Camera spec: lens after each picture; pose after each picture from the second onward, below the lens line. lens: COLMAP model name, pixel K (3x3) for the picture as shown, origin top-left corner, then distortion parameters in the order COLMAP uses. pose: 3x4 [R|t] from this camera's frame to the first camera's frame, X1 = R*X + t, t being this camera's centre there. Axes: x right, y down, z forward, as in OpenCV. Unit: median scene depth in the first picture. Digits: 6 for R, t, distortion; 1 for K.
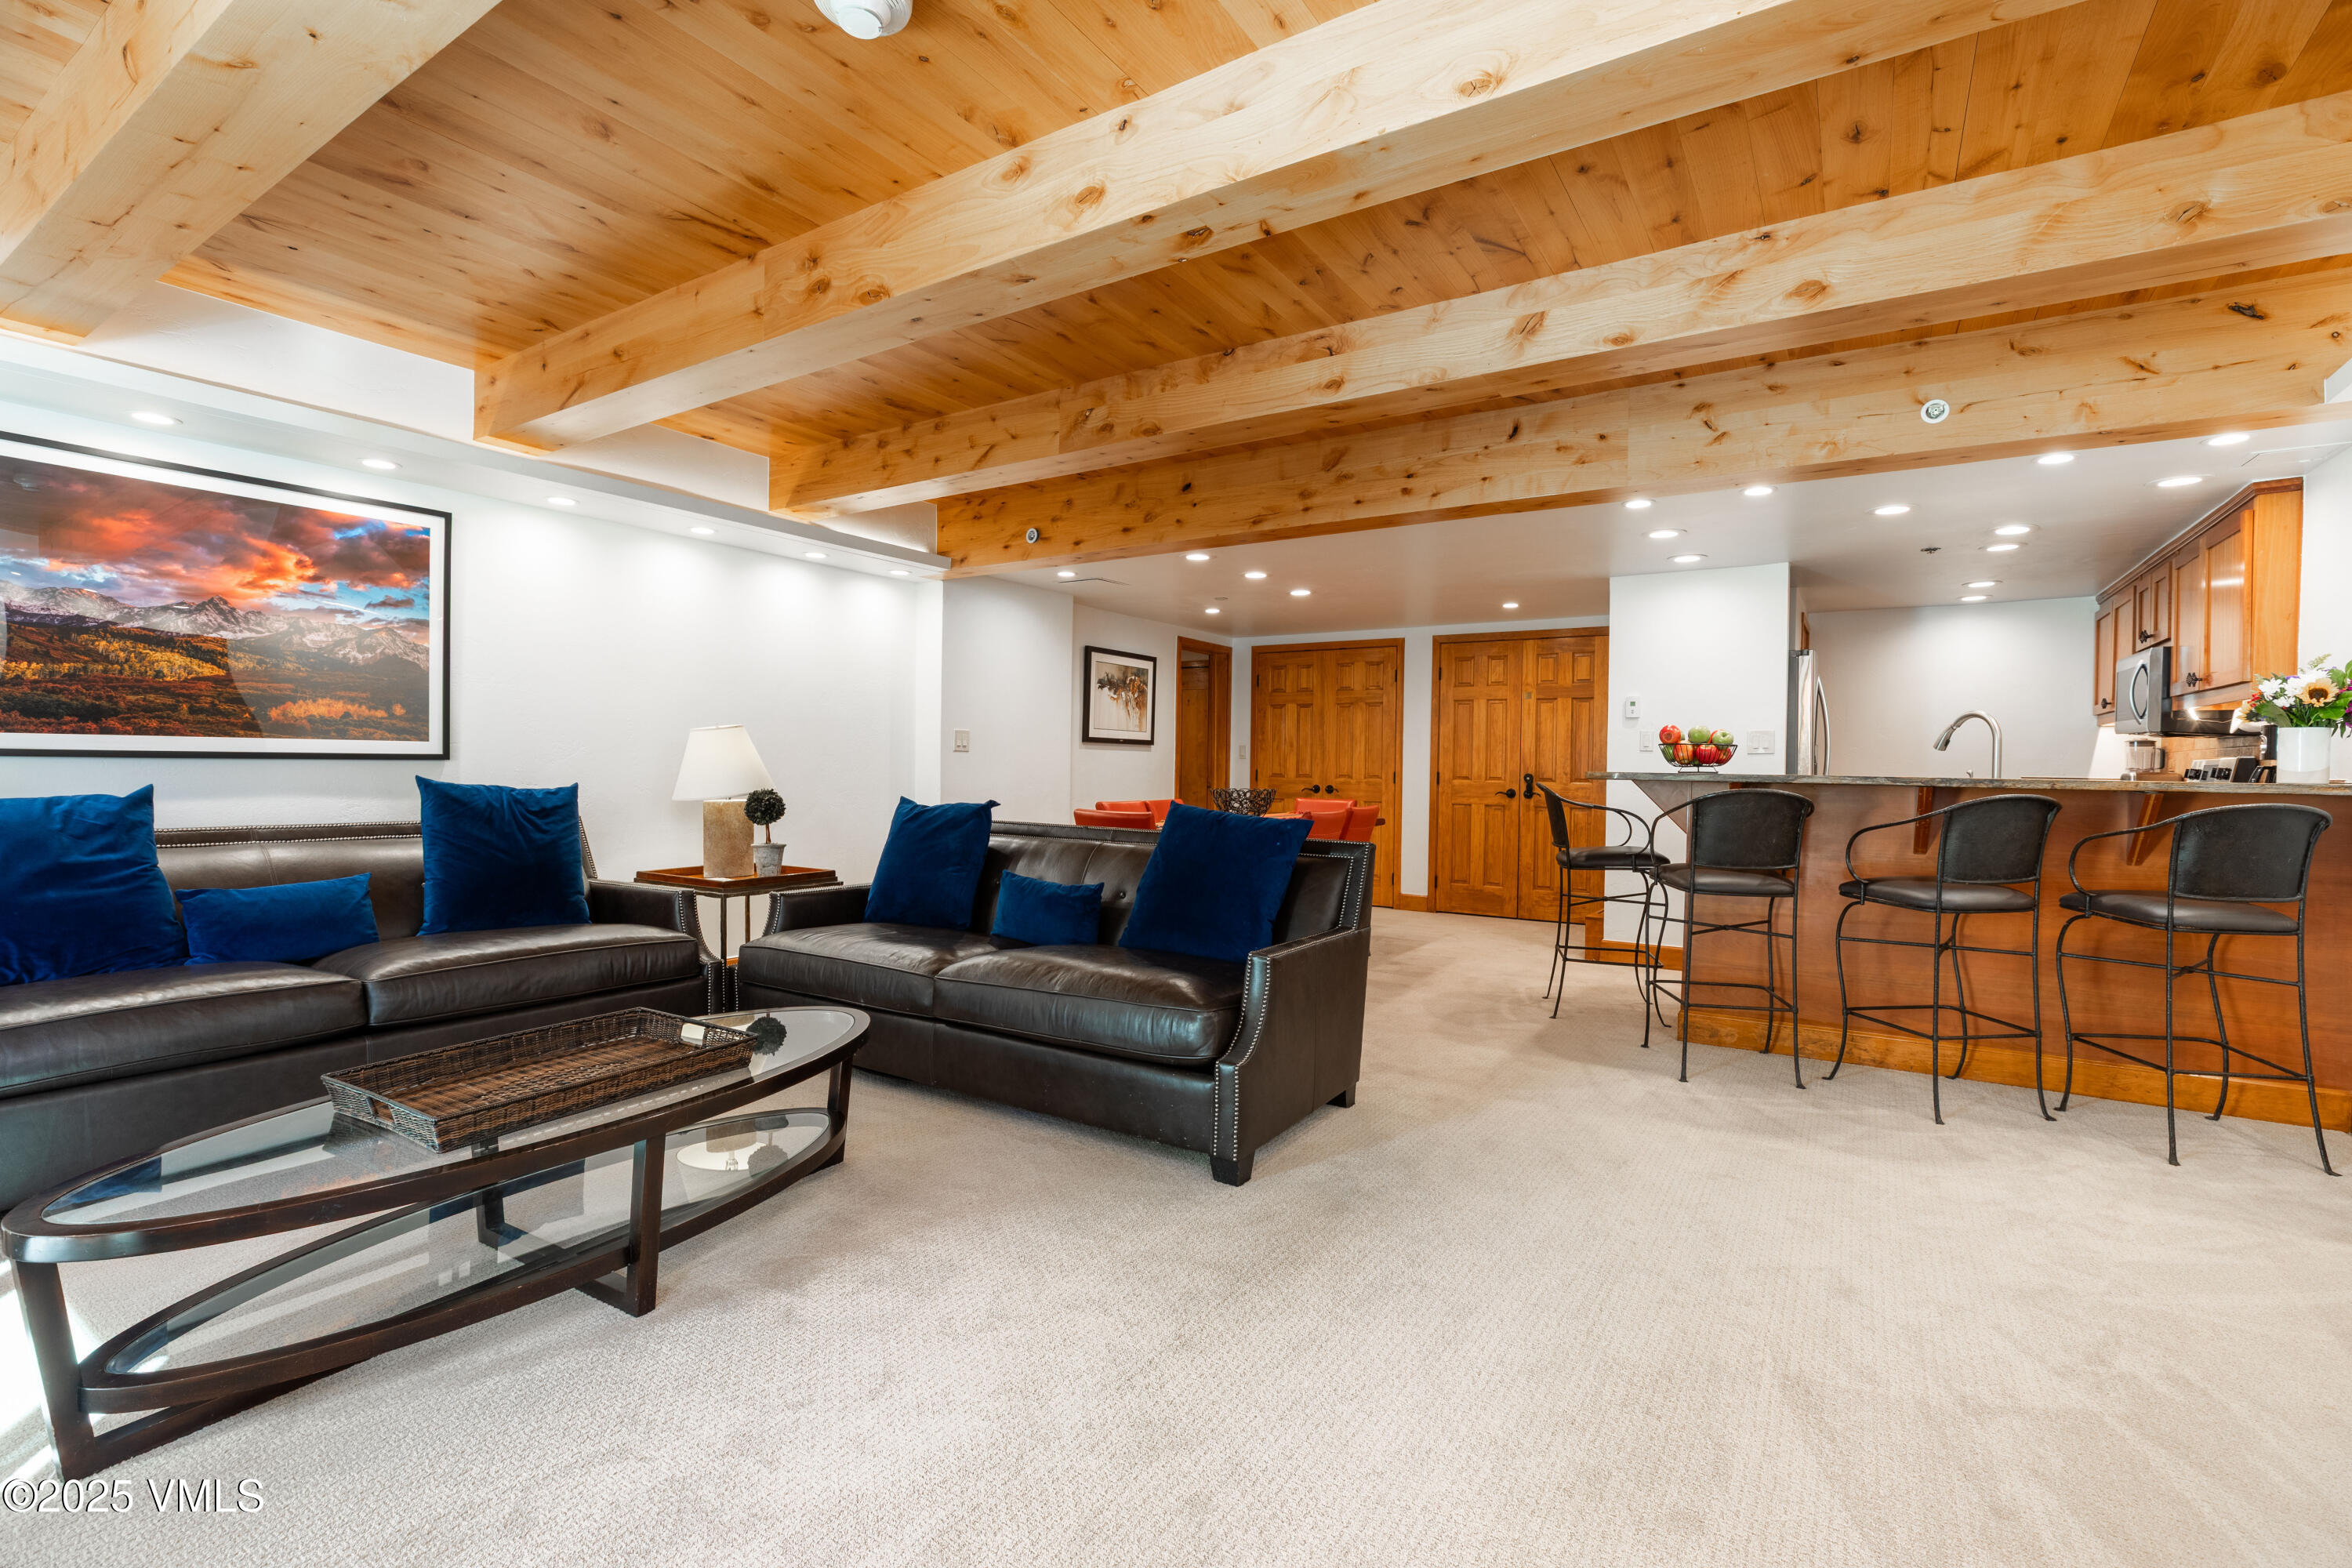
lens RADIAL K [[1061.2, 0, 1176.0], [0, 1061.2, 784.0], [0, 0, 1]] dist [-0.018953, 0.000802]
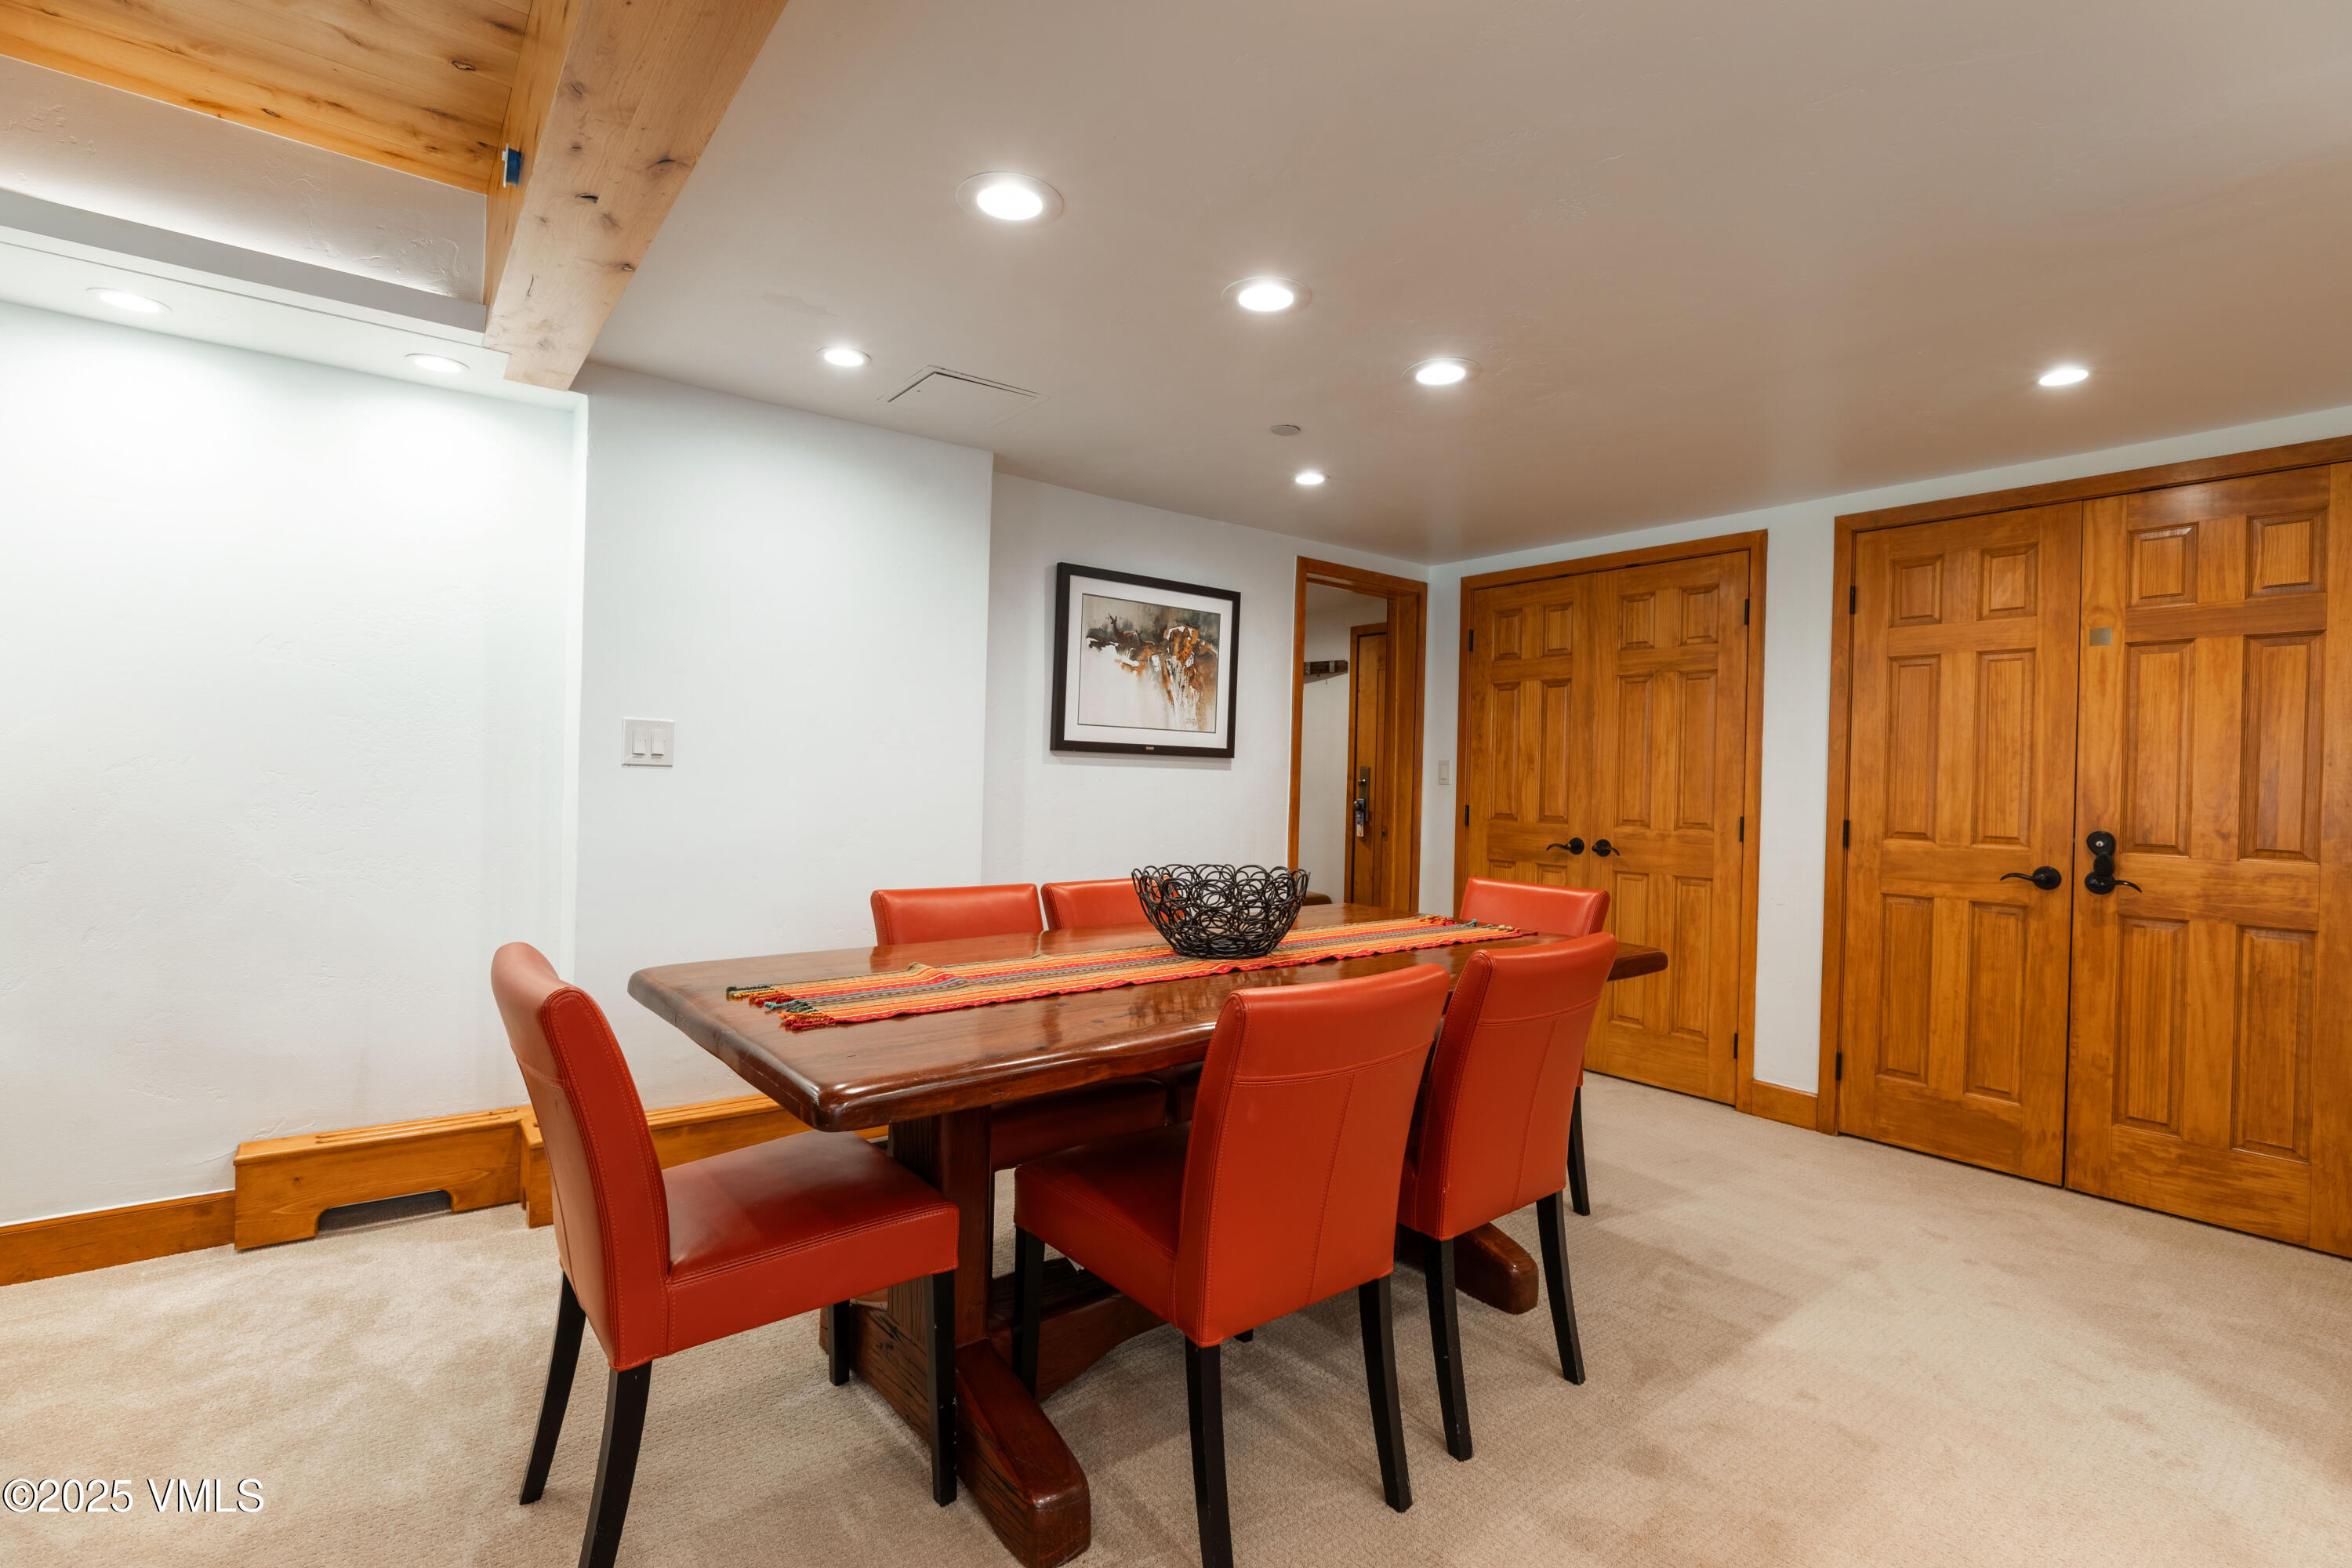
lens RADIAL K [[1061.2, 0, 1176.0], [0, 1061.2, 784.0], [0, 0, 1]] dist [-0.018953, 0.000802]
pose [[0.940459, 0.011627, -0.339707, 0.134384], [-0.017708, 0.999734, -0.014807, -0.015194], [0.339445, 0.019941, 0.940415, 0.495419]]
